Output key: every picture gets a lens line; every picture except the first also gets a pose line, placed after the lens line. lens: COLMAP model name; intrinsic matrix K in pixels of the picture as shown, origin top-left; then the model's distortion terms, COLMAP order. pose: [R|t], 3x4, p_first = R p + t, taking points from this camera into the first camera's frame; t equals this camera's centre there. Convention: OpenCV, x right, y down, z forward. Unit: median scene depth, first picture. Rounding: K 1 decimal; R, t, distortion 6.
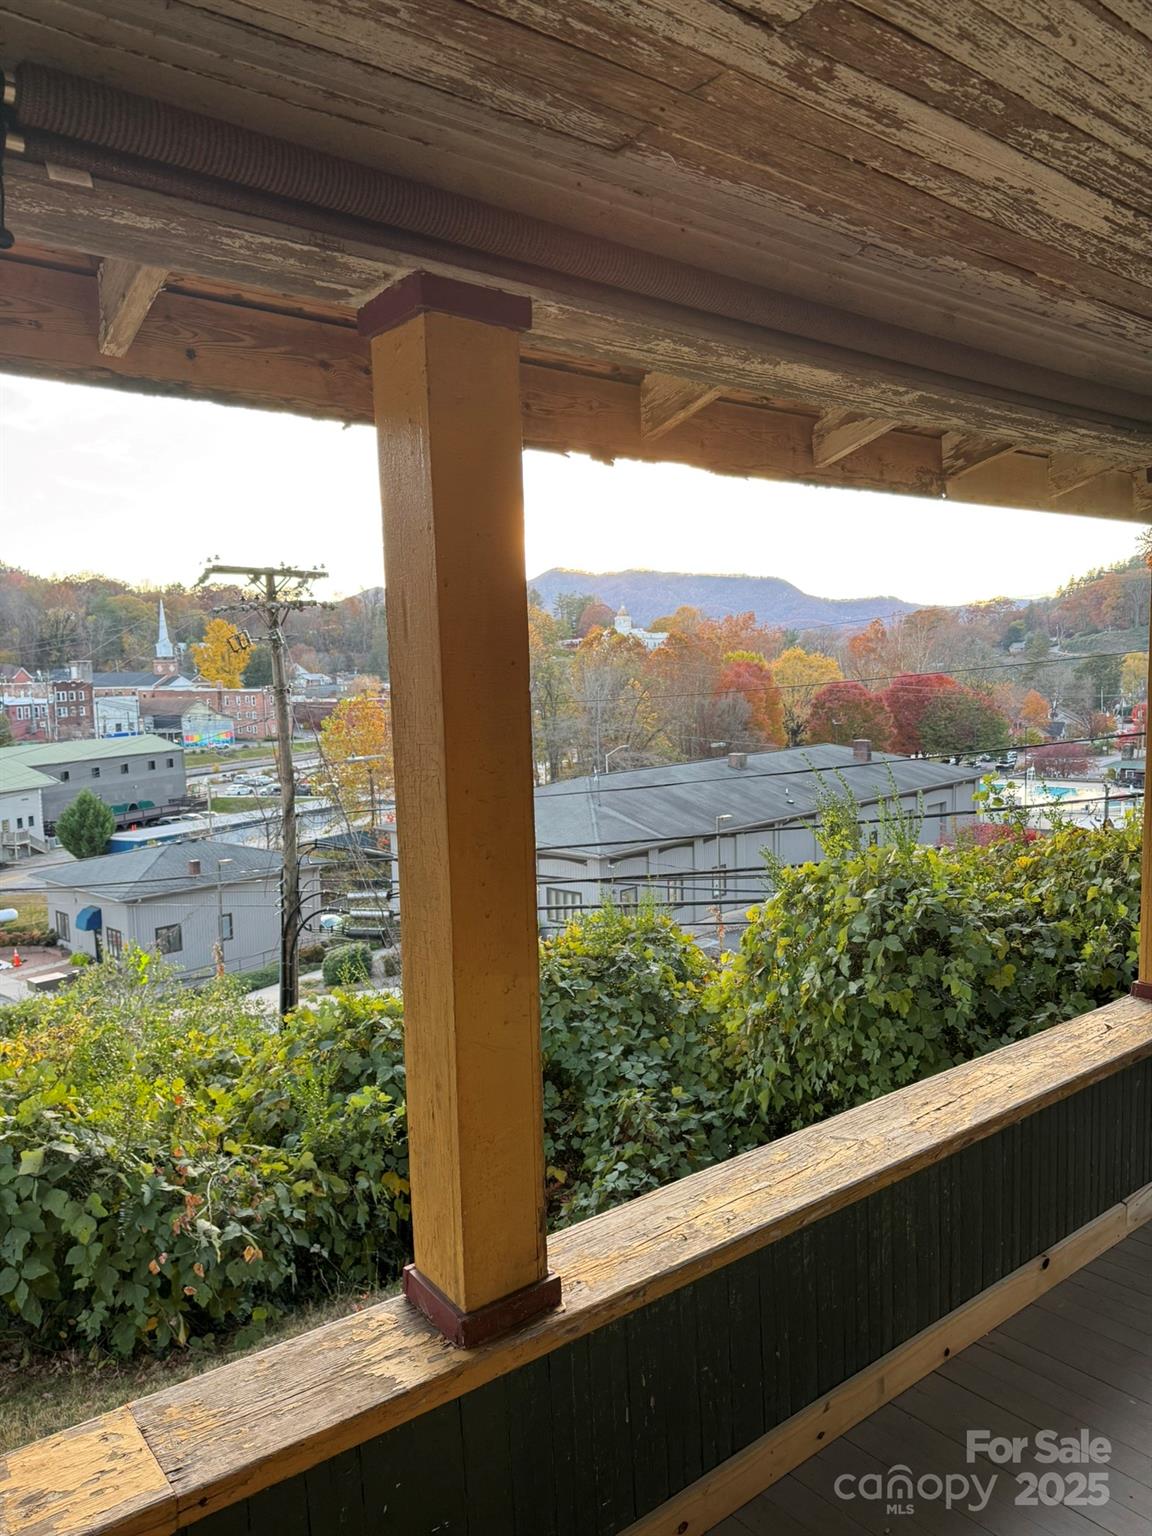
lens RADIAL K [[1083.0, 0, 564.9], [0, 1083.0, 766.4], [0, 0, 1]] dist [0.018163, -0.024703]
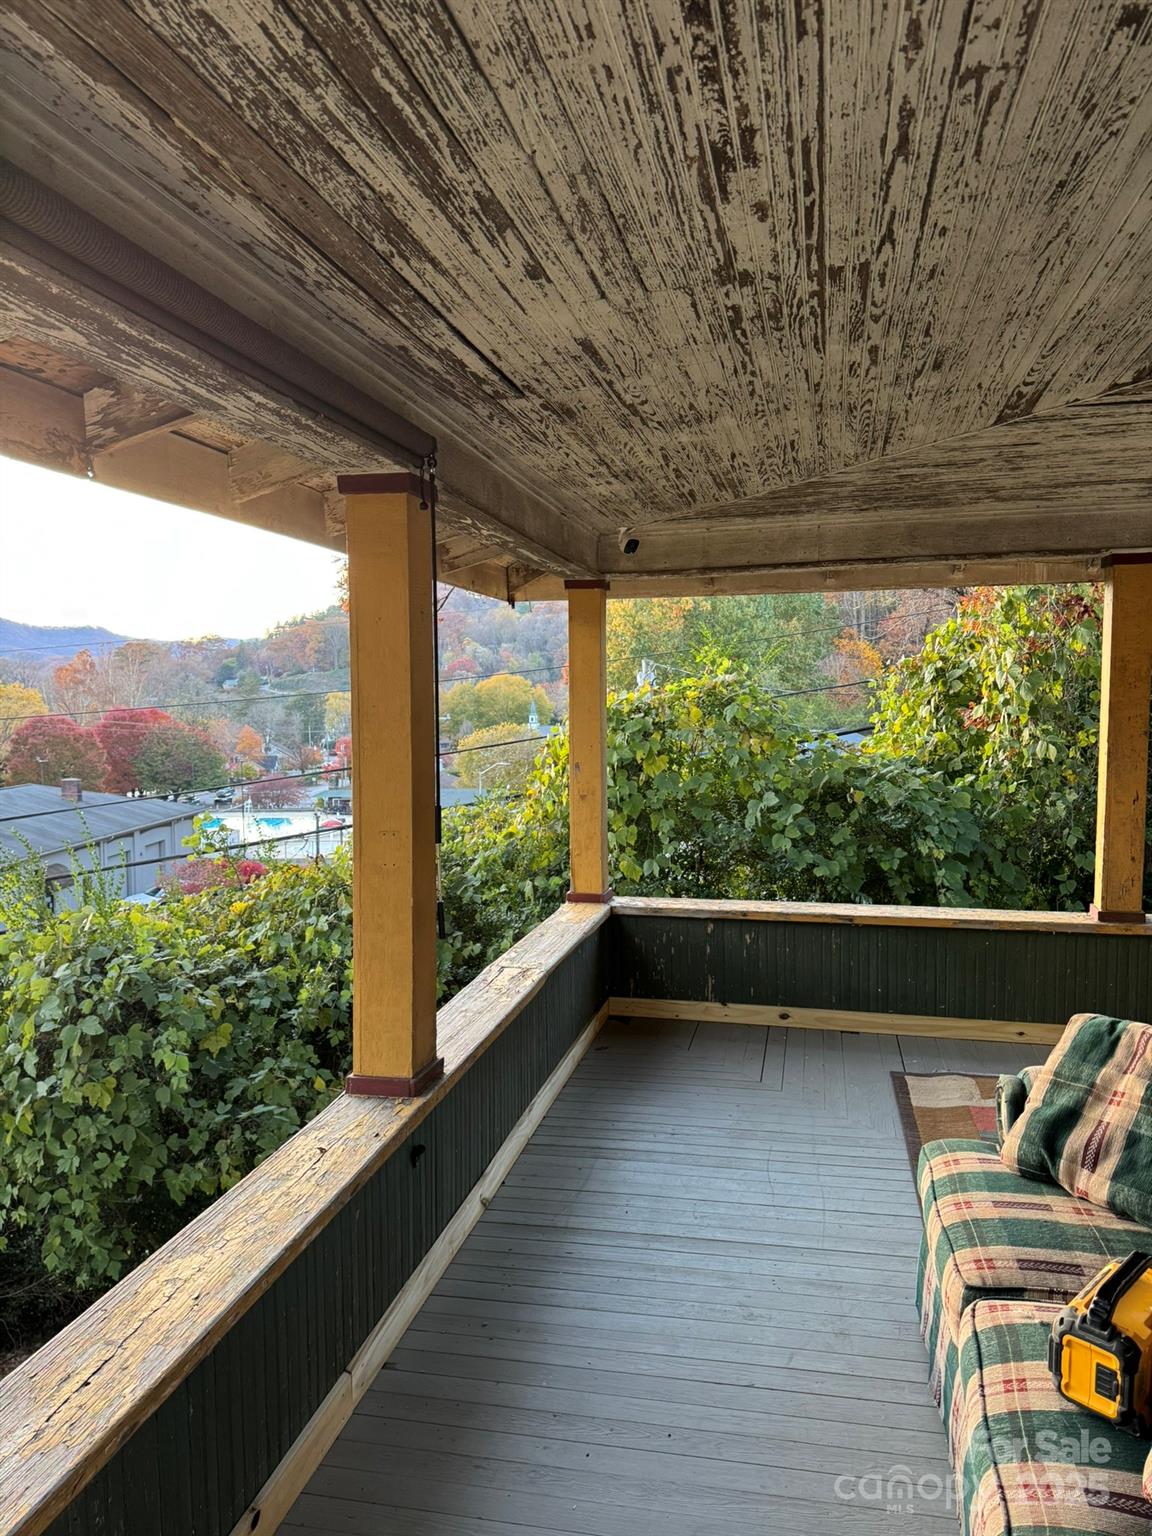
lens RADIAL K [[1083.0, 0, 577.8], [0, 1083.0, 770.0], [0, 0, 1]] dist [0.018163, -0.024703]
pose [[0.764434, -0.024888, 0.644221, 0.048030], [0.043409, 0.998974, -0.012917, -0.009502], [-0.643239, 0.037839, 0.764730, 0.090210]]
